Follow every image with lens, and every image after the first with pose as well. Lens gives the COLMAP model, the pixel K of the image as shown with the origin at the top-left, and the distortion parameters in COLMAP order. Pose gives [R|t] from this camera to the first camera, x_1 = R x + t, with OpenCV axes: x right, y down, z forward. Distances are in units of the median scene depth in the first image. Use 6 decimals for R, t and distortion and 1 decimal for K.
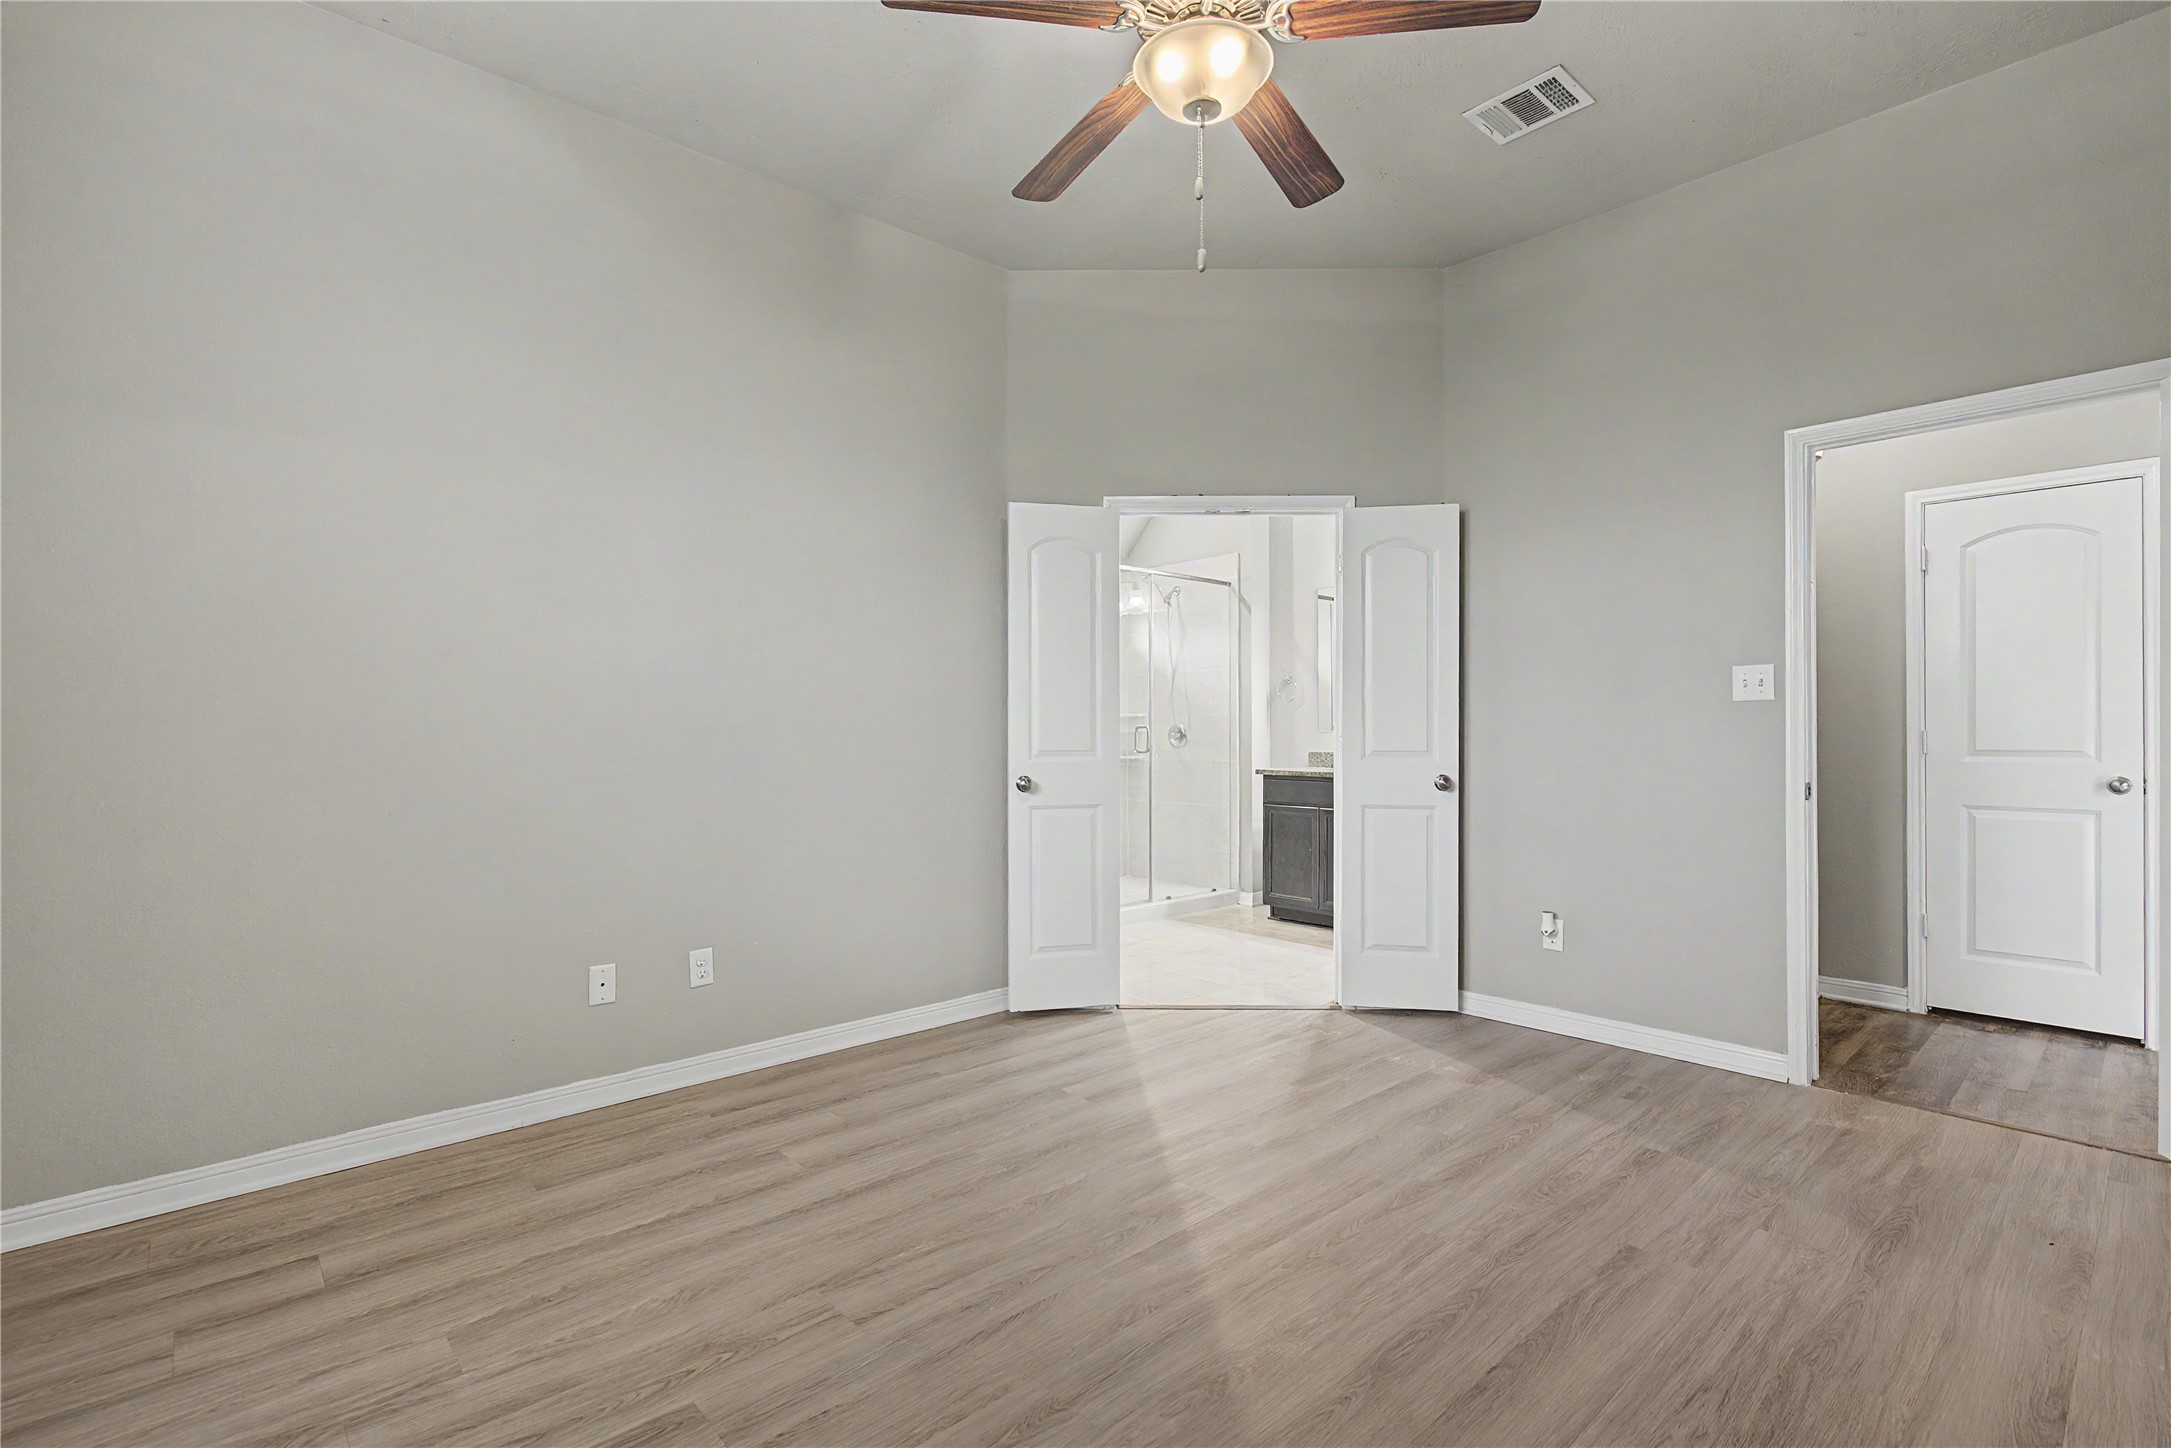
lens RADIAL K [[994.3, 0, 1094.9], [0, 994.3, 727.2], [0, 0, 1]] dist [-0.002809, 0.001757]
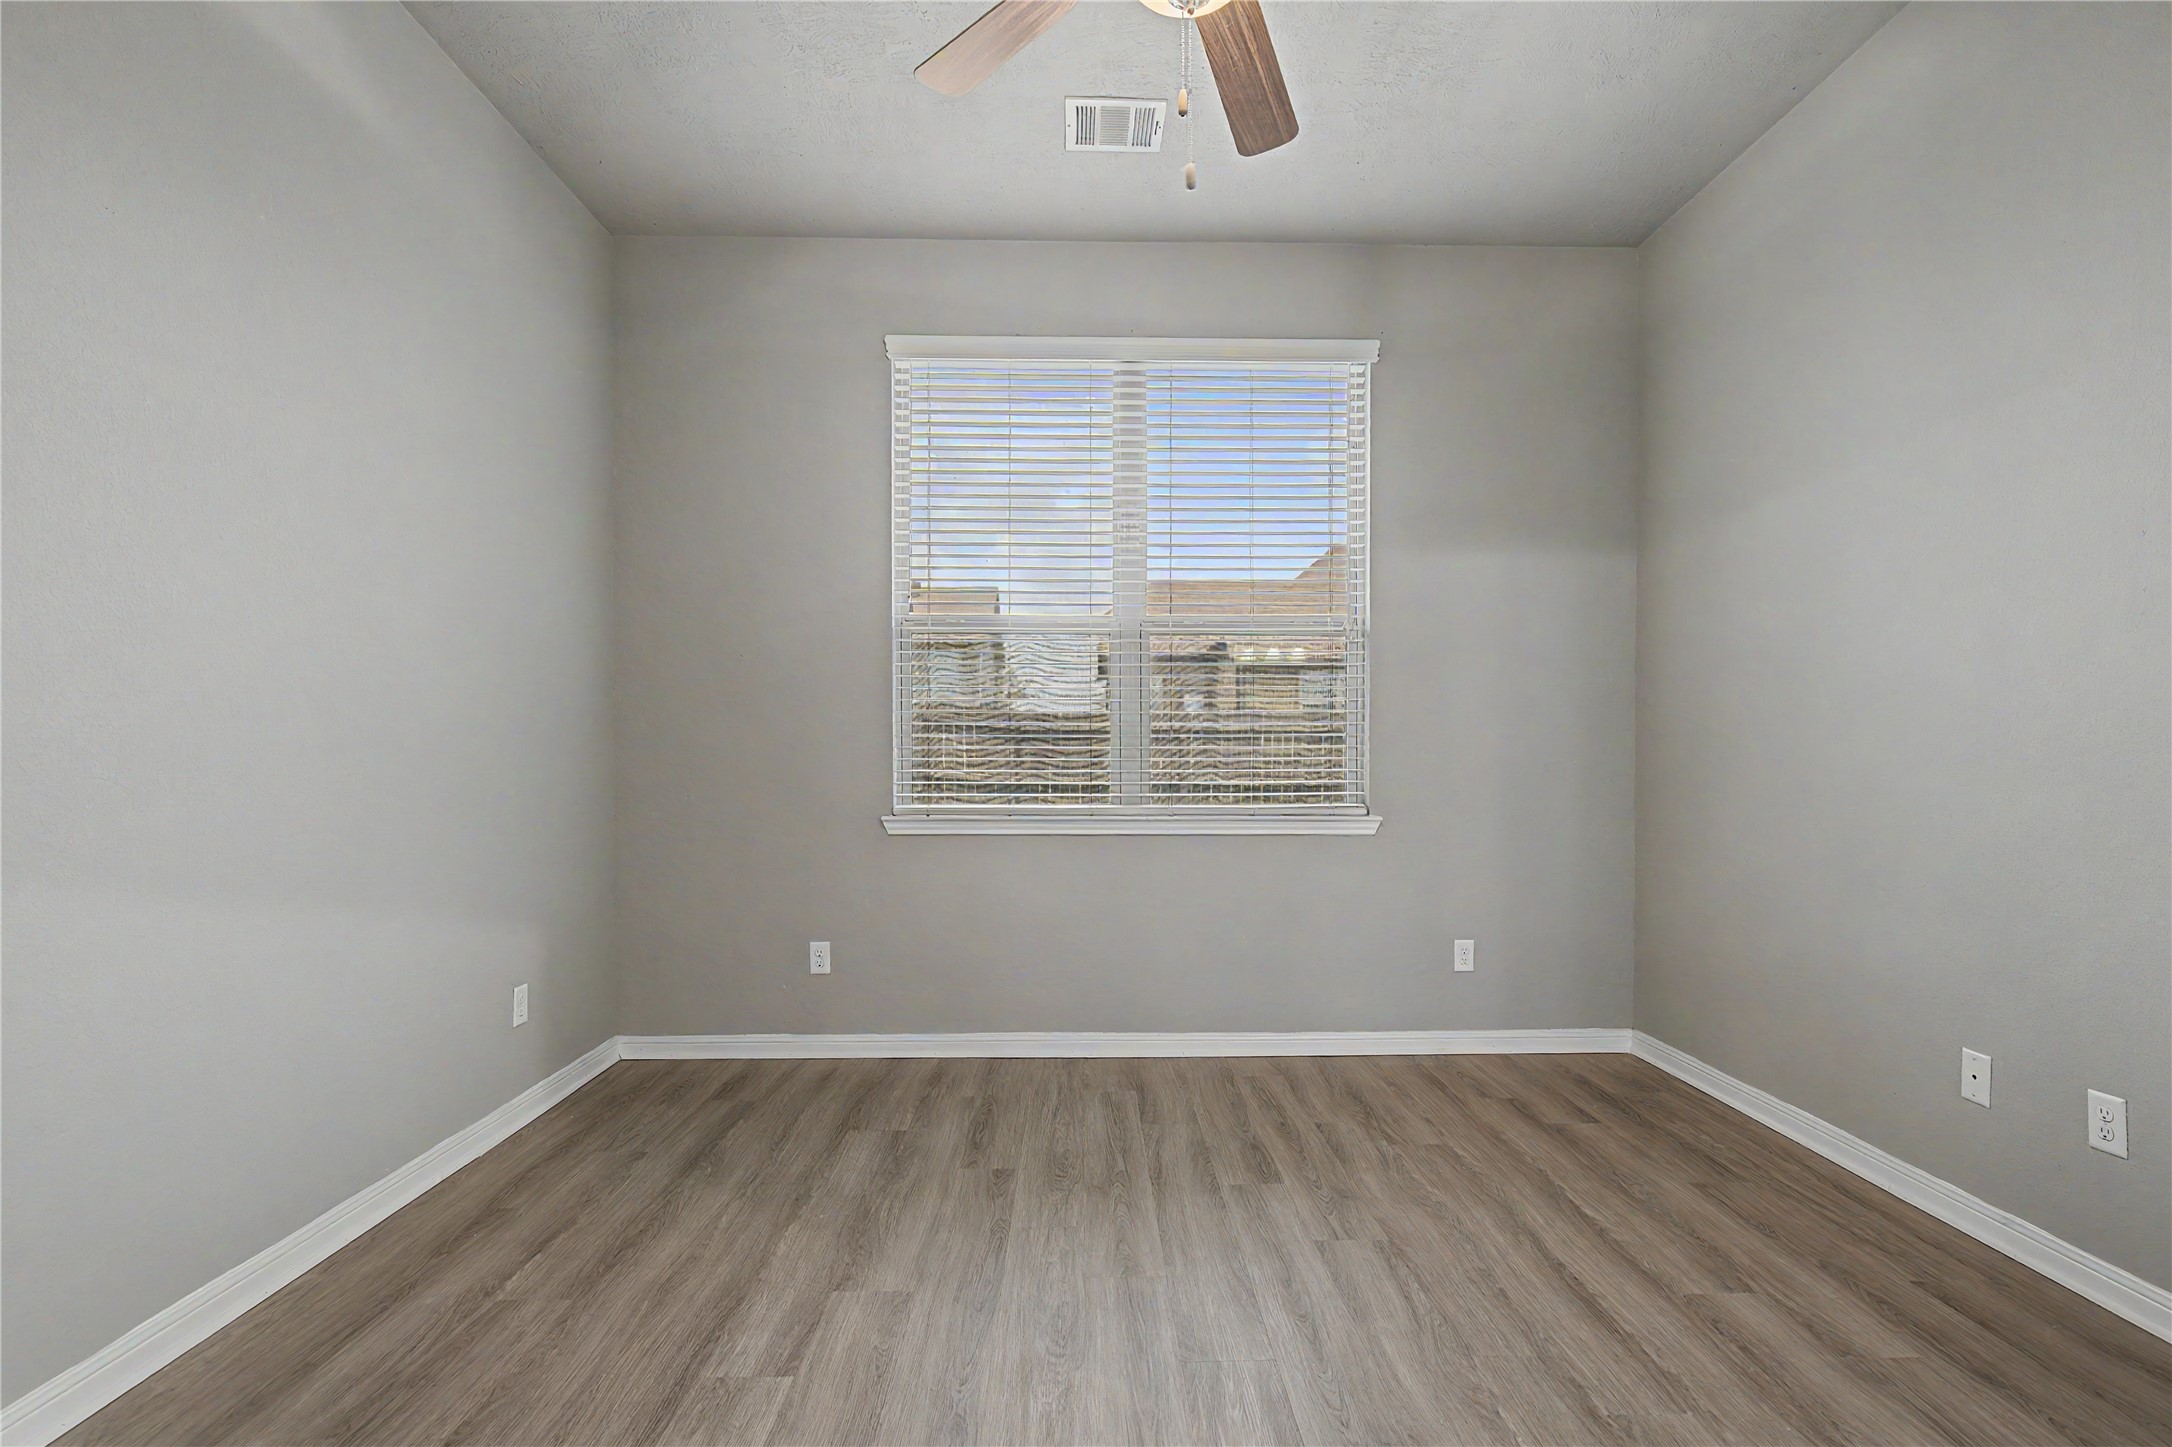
lens RADIAL K [[994.7, 0, 1096.1], [0, 994.7, 733.9], [0, 0, 1]] dist [-0.002809, 0.001757]
pose [[-0.646701, -0.007026, -0.762712, 0.686675], [0.005826, 0.999883, -0.014151, 0.002523], [0.762722, -0.013595, -0.646584, 1.272918]]
